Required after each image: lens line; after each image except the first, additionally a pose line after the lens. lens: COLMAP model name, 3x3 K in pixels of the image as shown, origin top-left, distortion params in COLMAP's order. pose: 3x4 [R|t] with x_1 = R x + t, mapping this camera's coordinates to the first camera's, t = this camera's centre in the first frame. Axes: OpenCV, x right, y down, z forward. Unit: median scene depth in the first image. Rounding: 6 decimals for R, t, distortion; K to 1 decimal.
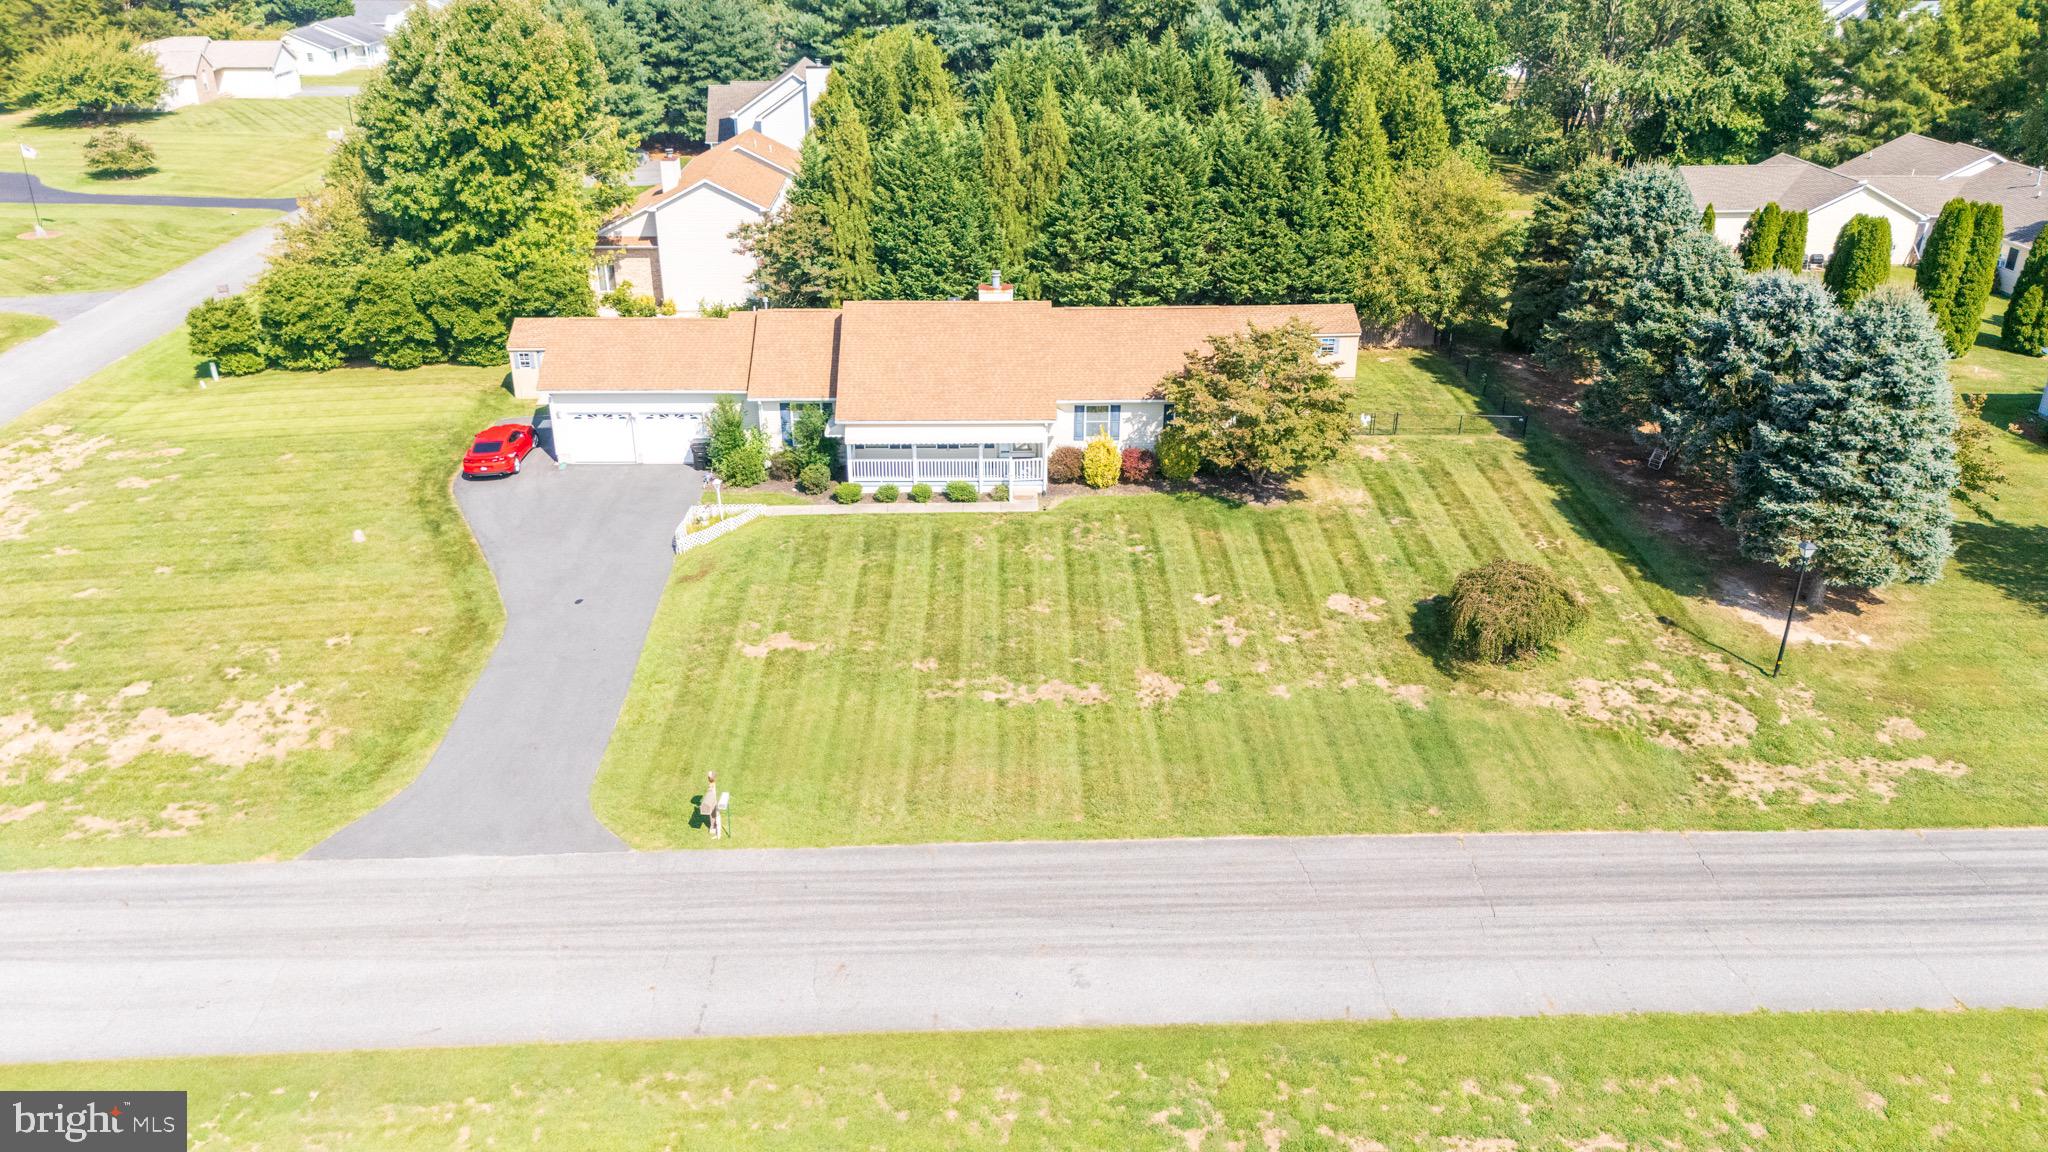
lens RADIAL K [[1513.8, 0, 1042.3], [0, 1513.8, 595.3], [0, 0, 1]] dist [0.066413, -0.073277]
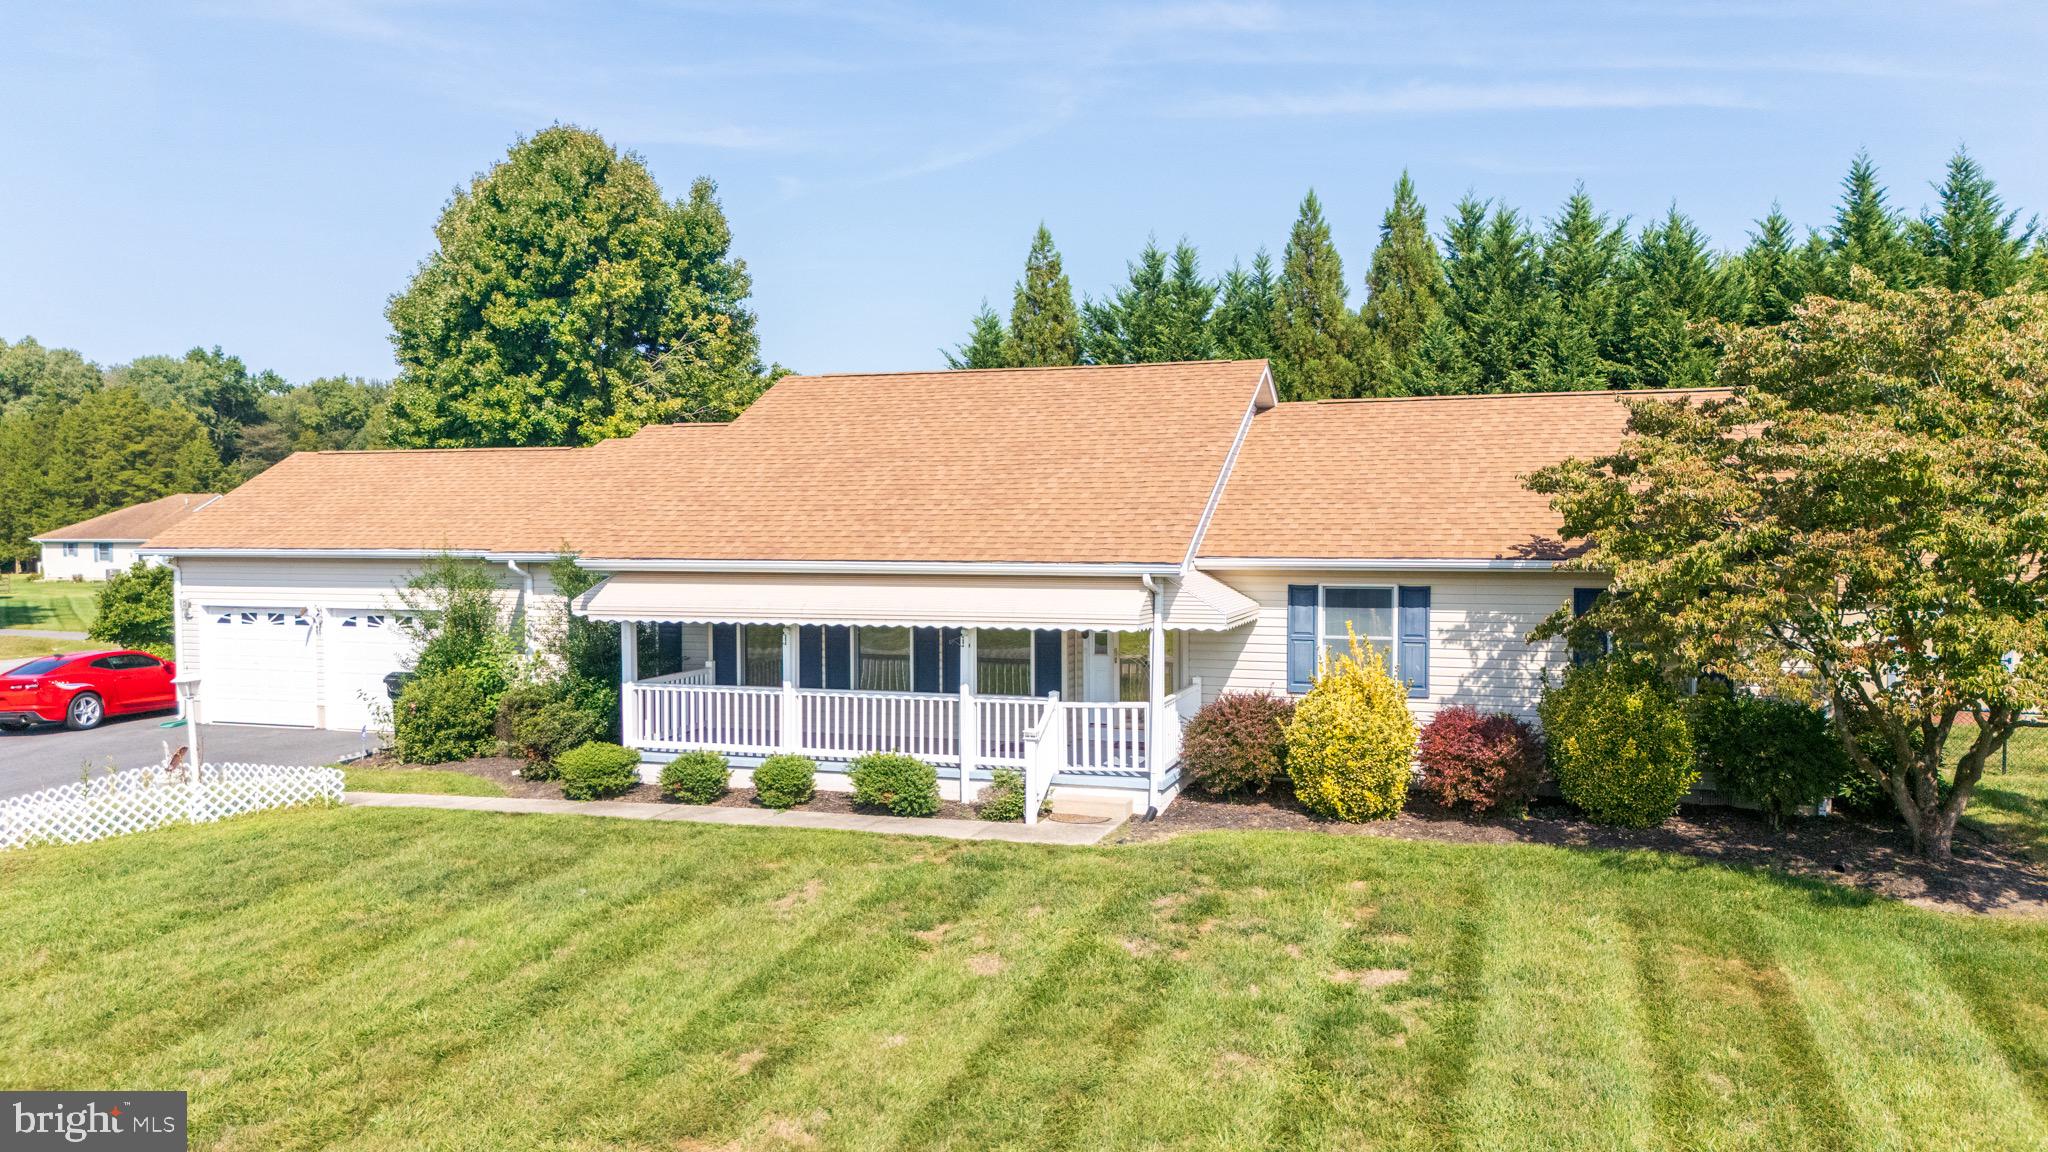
lens RADIAL K [[1513.8, 0, 1024.2], [0, 1513.8, 566.1], [0, 0, 1]] dist [0.066413, -0.073277]
pose [[0.933188, 0.002348, -0.359381, 0.088490], [-0.145404, 0.916946, -0.371573, 0.005710], [0.328661, 0.399003, 0.856025, 0.690495]]
